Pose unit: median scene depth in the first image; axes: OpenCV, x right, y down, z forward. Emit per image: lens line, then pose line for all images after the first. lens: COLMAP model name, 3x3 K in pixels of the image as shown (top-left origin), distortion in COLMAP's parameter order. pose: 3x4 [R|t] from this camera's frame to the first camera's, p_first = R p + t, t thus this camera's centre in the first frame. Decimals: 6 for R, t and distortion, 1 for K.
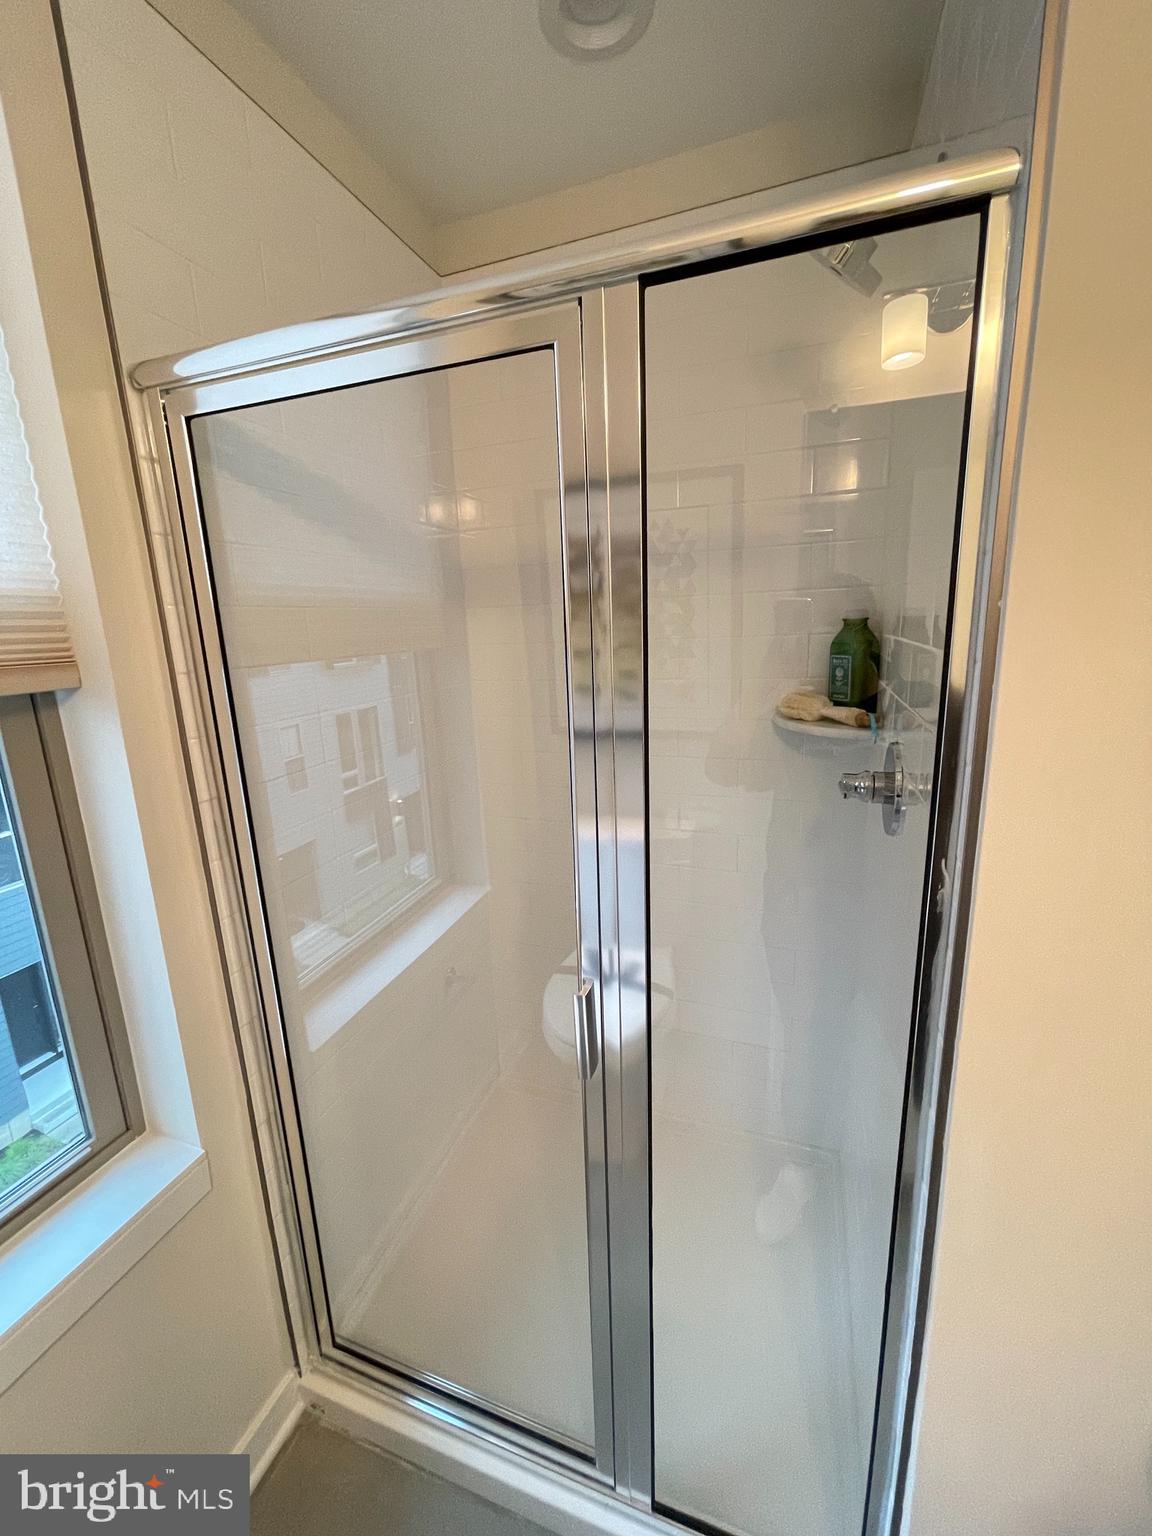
lens RADIAL K [[569.6, 0, 576.0], [0, 569.6, 768.0], [0, 0, 1]] dist [-0.000181, 0.000047]
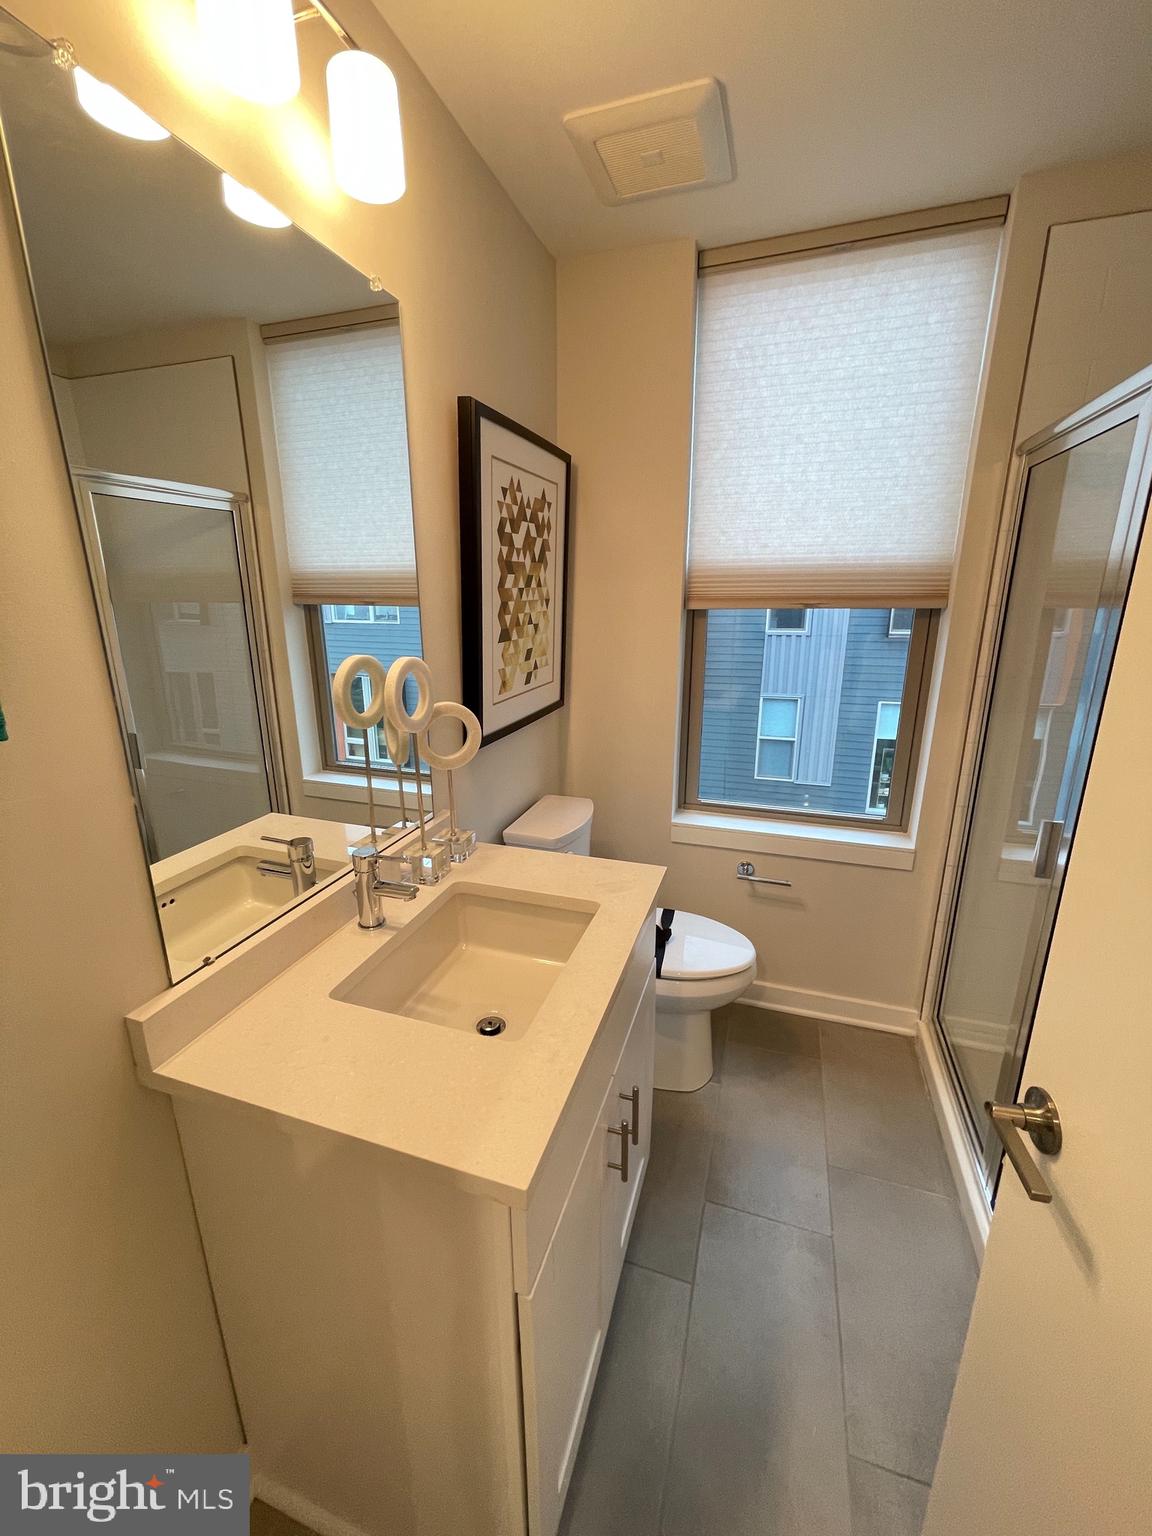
lens RADIAL K [[623.1, 0, 569.2], [0, 623.1, 759.0], [0, 0, 1]] dist [-0.002414, -0.000060]
pose [[-0.010371, 0.292027, -0.956354, 1.355333], [-0.197276, 0.937011, 0.288260, -0.002882], [0.980293, 0.191655, 0.047892, -0.345107]]
